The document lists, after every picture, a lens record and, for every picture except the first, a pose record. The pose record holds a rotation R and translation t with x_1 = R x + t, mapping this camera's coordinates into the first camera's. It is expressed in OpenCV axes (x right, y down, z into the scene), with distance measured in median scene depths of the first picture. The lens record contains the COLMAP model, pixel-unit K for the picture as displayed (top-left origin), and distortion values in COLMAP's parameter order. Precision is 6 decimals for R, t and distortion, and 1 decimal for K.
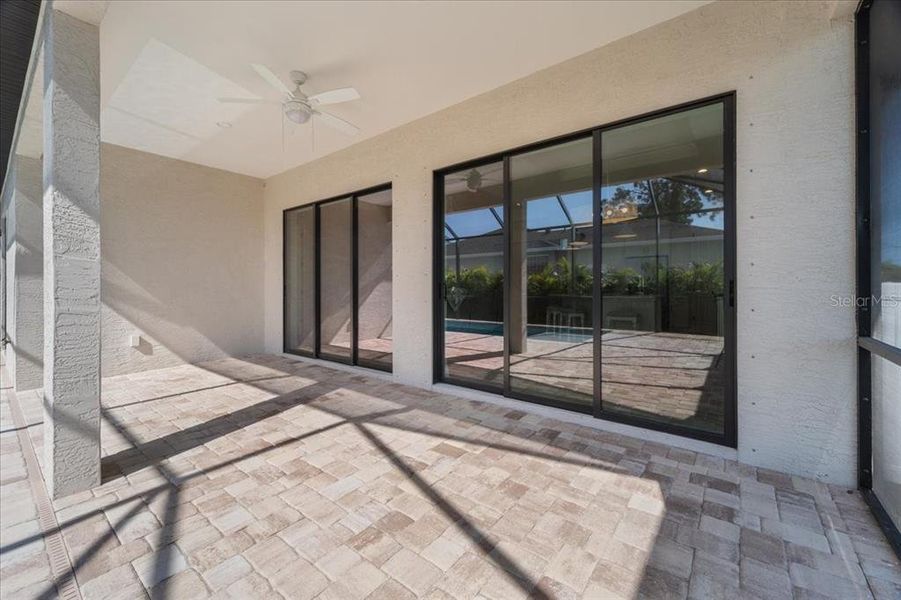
lens RADIAL K [[367.9, 0, 450.1], [0, 367.9, 292.1], [0, 0, 1]] dist [0.003911, -0.000160]
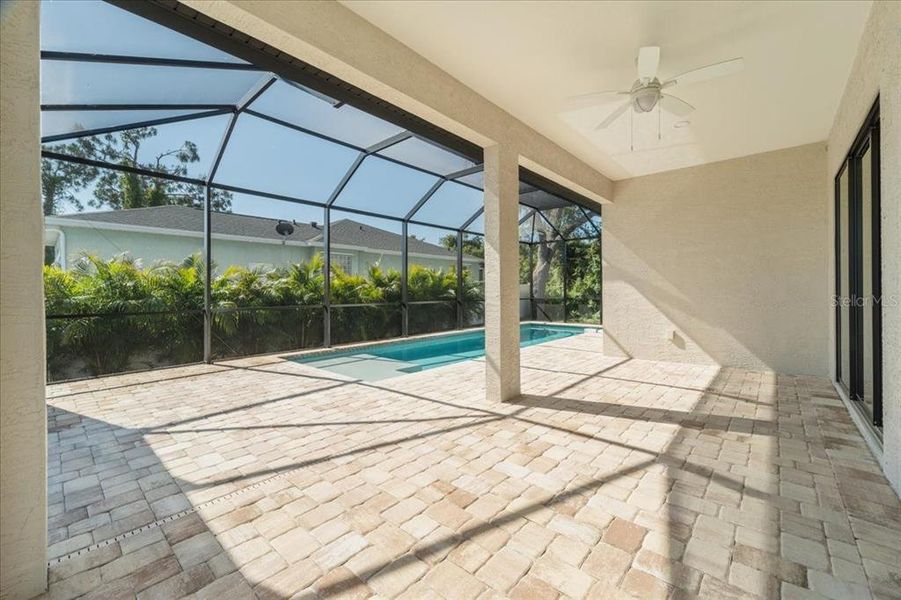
lens RADIAL K [[367.9, 0, 449.3], [0, 367.9, 293.9], [0, 0, 1]] dist [0.003911, -0.000160]
pose [[-0.072900, 0.011201, -0.997276, 0.629549], [-0.002669, 0.999931, 0.011426, -0.015433], [0.997336, 0.003495, -0.072865, 0.665185]]
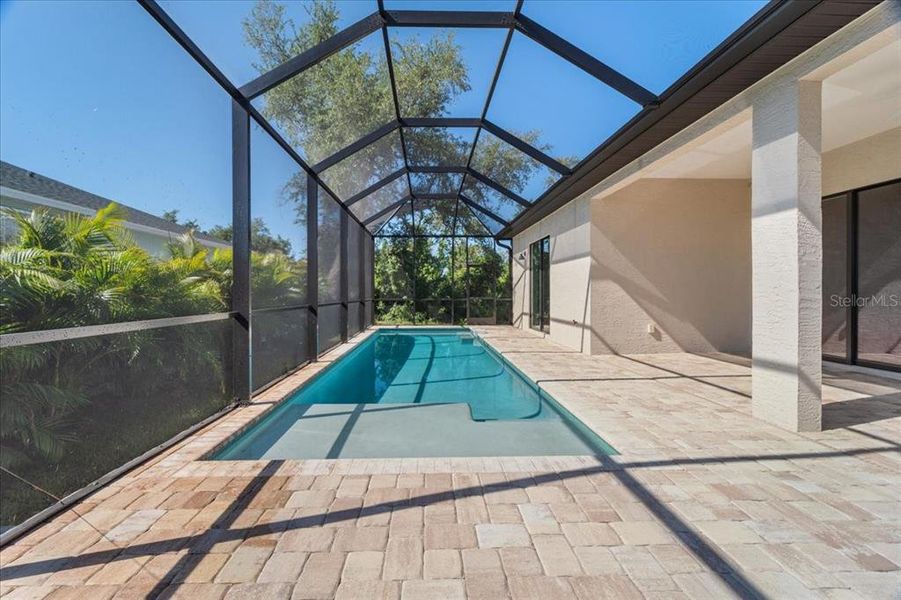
lens RADIAL K [[367.9, 0, 450.7], [0, 367.9, 296.1], [0, 0, 1]] dist [0.003911, -0.000160]
pose [[0.643507, 0.008524, -0.765393, -0.564289], [-0.010059, 0.999946, 0.002679, 0.037435], [0.765374, 0.005975, 0.643558, -0.607772]]
